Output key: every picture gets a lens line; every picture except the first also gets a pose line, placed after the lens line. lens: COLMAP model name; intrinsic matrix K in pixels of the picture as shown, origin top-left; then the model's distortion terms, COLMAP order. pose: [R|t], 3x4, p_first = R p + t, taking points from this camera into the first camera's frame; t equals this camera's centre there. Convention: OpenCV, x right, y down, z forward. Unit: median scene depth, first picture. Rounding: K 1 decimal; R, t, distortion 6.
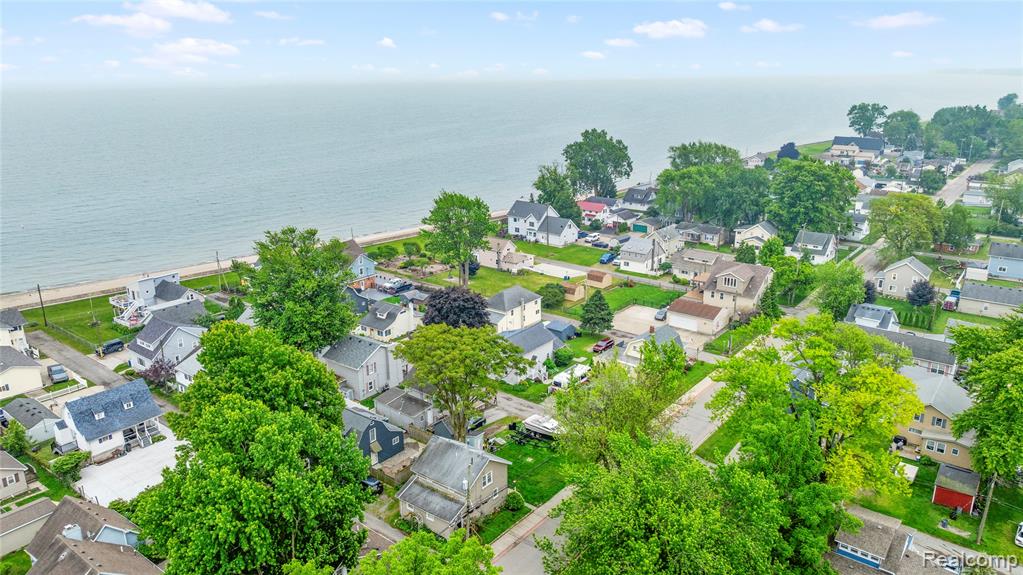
lens RADIAL K [[722.3, 0, 511.5], [0, 722.3, 287.5], [0, 0, 1]] dist [-0.018551, 0.004079]
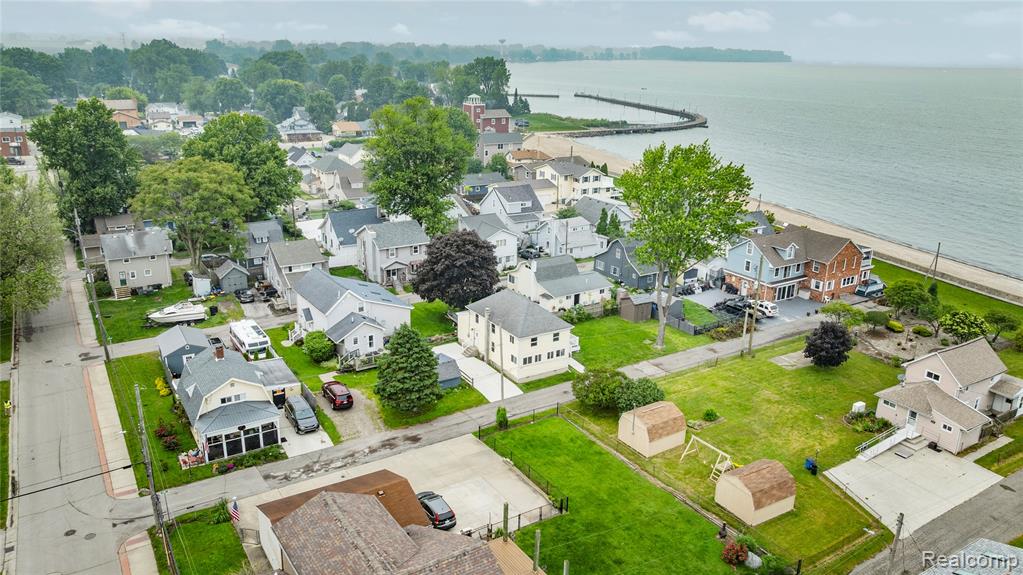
lens RADIAL K [[722.3, 0, 511.5], [0, 722.3, 287.5], [0, 0, 1]] dist [-0.018551, 0.004079]
pose [[-0.315180, 0.285844, -0.904961, 0.399595], [-0.309938, 0.870274, 0.382834, -0.170095], [0.896995, 0.401144, -0.185699, 0.877866]]
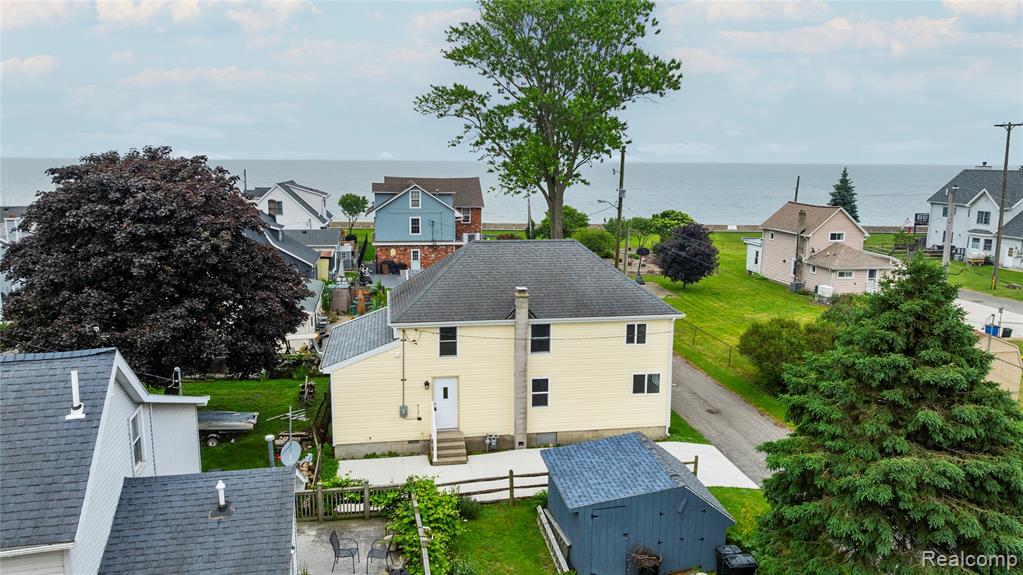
lens RADIAL K [[722.3, 0, 511.5], [0, 722.3, 287.5], [0, 0, 1]] dist [-0.018551, 0.004079]
pose [[0.745250, 0.127319, -0.654517, 0.110468], [-0.209010, 0.976735, -0.047987, 0.020295], [0.633180, 0.172563, 0.754523, 0.672701]]
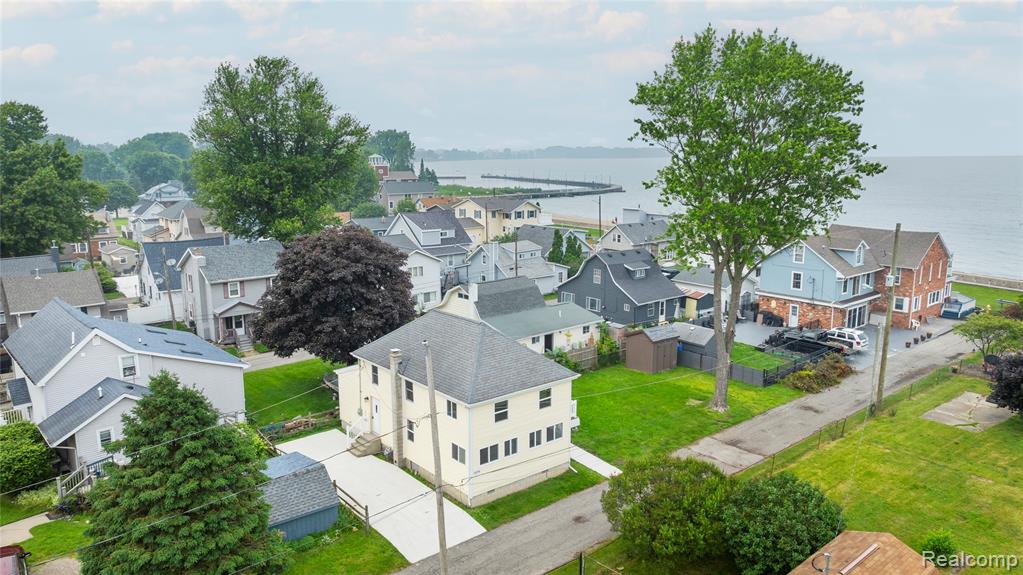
lens RADIAL K [[722.3, 0, 511.5], [0, 722.3, 287.5], [0, 0, 1]] dist [-0.018551, 0.004079]
pose [[-0.188712, 0.184125, -0.964617, 0.203573], [-0.295453, 0.926111, 0.234576, -0.062580], [0.936534, 0.329266, -0.120368, 0.839435]]
